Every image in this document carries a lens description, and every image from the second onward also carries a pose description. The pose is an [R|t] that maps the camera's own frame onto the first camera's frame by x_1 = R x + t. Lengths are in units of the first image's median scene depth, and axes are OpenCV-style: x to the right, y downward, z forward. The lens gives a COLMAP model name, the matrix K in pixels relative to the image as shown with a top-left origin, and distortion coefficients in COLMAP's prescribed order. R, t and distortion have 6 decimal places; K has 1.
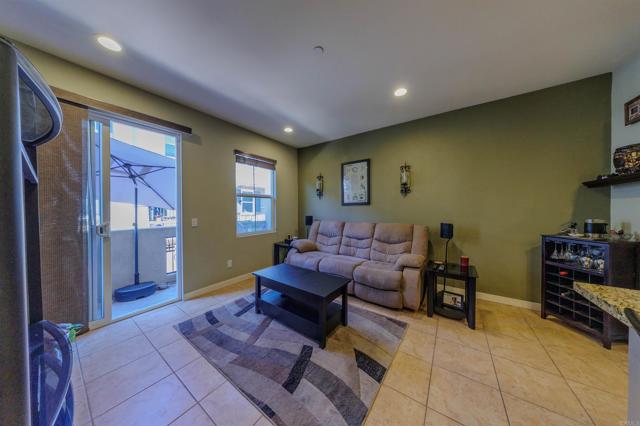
lens RADIAL K [[193.0, 0, 316.9], [0, 193.0, 207.8], [0, 0, 1]] dist [-0.002807, -0.000202]
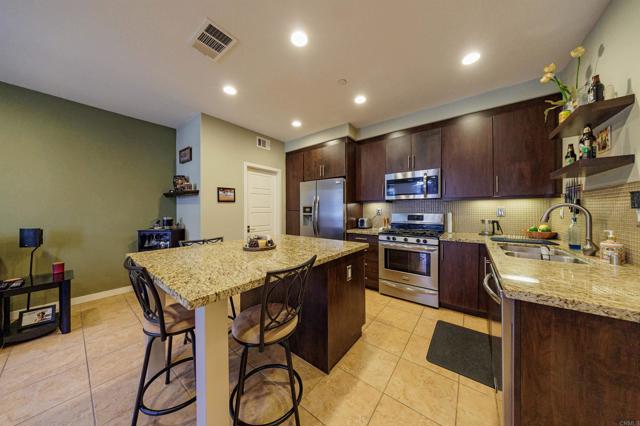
lens RADIAL K [[193.0, 0, 320.7], [0, 193.0, 212.6], [0, 0, 1]] dist [-0.002807, -0.000202]
pose [[0.028705, -0.009203, 0.999546, -0.090866], [-0.005585, 0.999941, 0.009367, -0.000322], [-0.999572, -0.005851, 0.028652, -0.233967]]
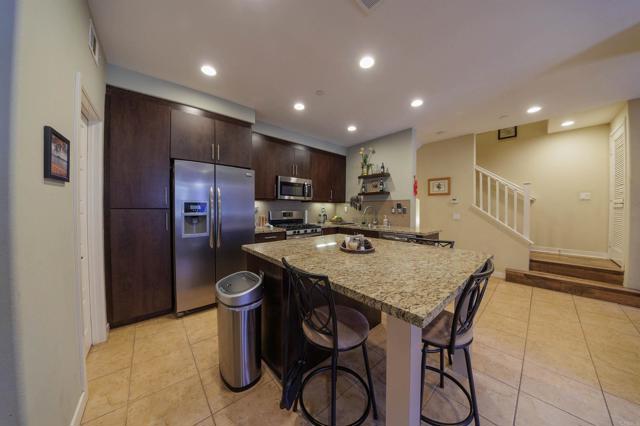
lens RADIAL K [[193.0, 0, 321.8], [0, 193.0, 209.7], [0, 0, 1]] dist [-0.002807, -0.000202]
pose [[-0.968211, -0.002063, 0.250128, 0.474627], [-0.002670, 0.999994, -0.002087, 0.004775], [-0.250122, -0.002689, -0.968211, 0.548613]]
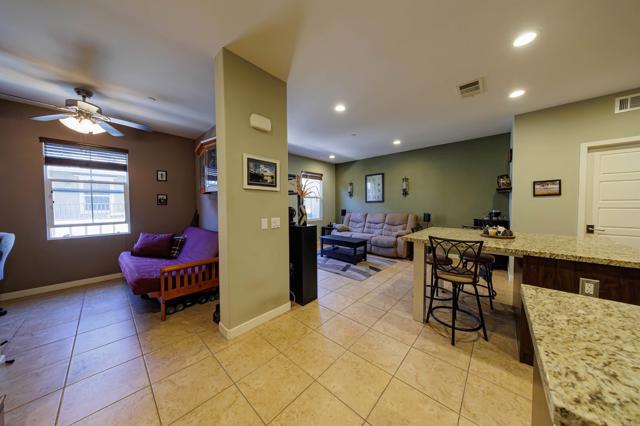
lens RADIAL K [[193.0, 0, 317.7], [0, 193.0, 208.4], [0, 0, 1]] dist [-0.002807, -0.000202]
pose [[0.991608, -0.000225, -0.129281, -0.072052], [0.003613, 0.999656, 0.025972, -0.010822], [0.129230, -0.026221, 0.991268, -0.837649]]
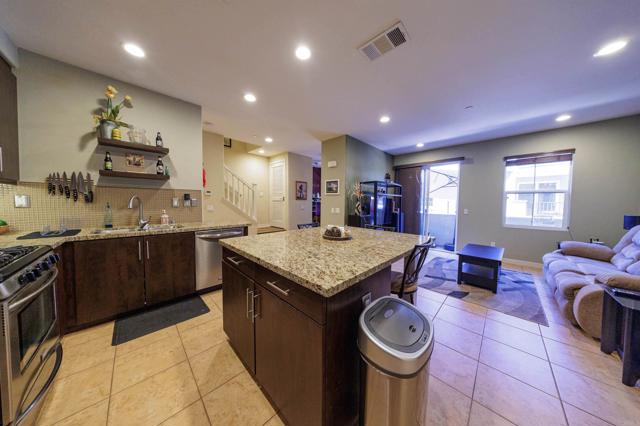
lens RADIAL K [[193.0, 0, 323.9], [0, 193.0, 208.1], [0, 0, 1]] dist [-0.002807, -0.000202]
pose [[-0.160138, 0.032164, -0.986570, 1.197665], [-0.005616, 0.999423, 0.033495, -0.004849], [0.987079, 0.010904, -0.159865, 0.042737]]
